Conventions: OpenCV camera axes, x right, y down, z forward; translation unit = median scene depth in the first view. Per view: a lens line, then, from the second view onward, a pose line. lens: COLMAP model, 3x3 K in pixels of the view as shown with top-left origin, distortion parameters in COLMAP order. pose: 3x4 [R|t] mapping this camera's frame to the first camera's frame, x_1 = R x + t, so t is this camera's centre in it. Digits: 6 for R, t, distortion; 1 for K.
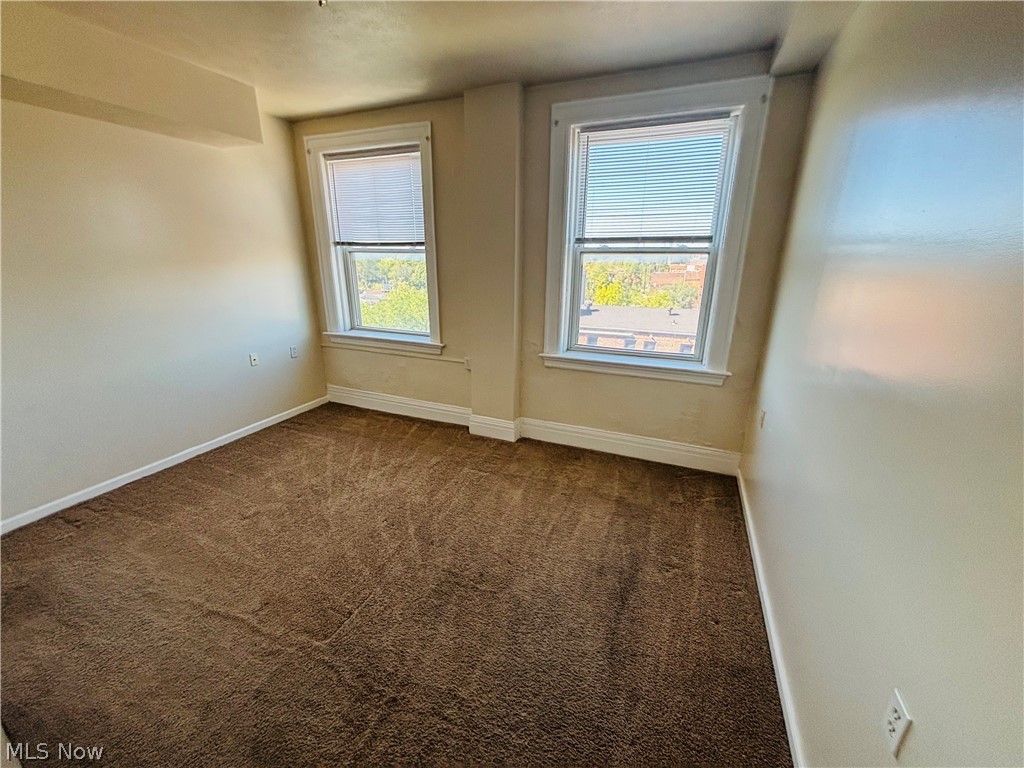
lens RADIAL K [[411.6, 0, 509.8], [0, 411.6, 375.3], [0, 0, 1]] dist [-0.001380, -0.000072]
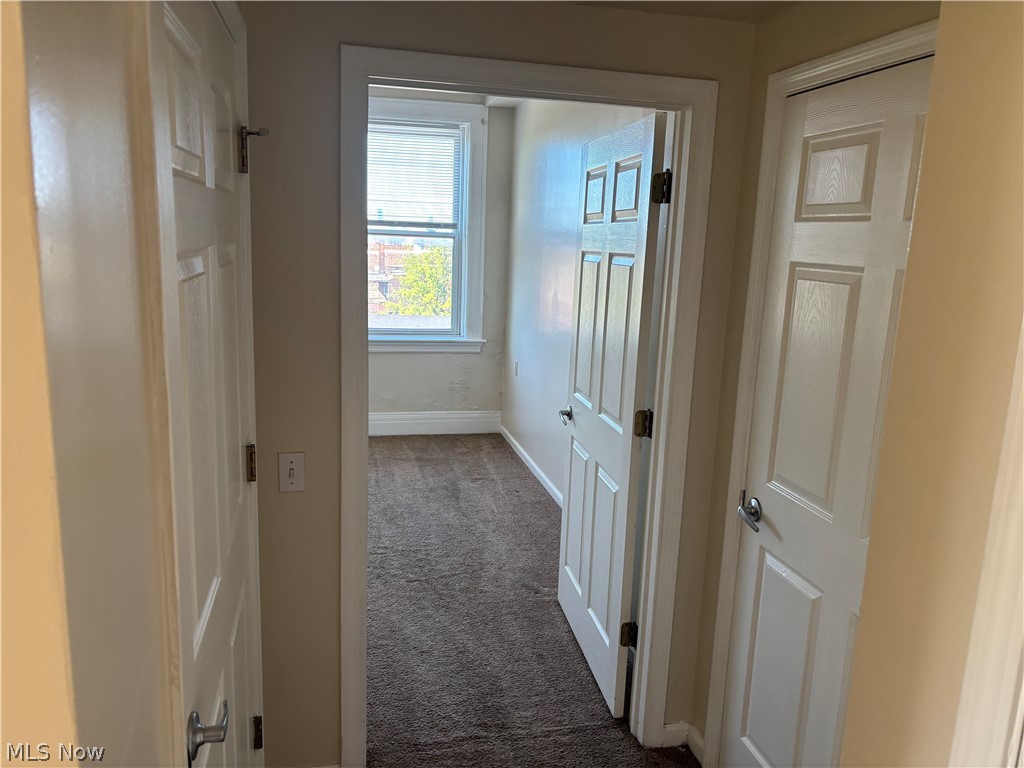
lens RADIAL K [[763.3, 0, 512.0], [0, 763.3, 384.0], [0, 0, 1]] dist [0.000509, -0.001245]
pose [[0.806901, -0.084486, 0.584614, -0.680652], [0.137946, 0.989304, -0.047427, 0.232891], [-0.574354, 0.118914, 0.809924, -0.780241]]
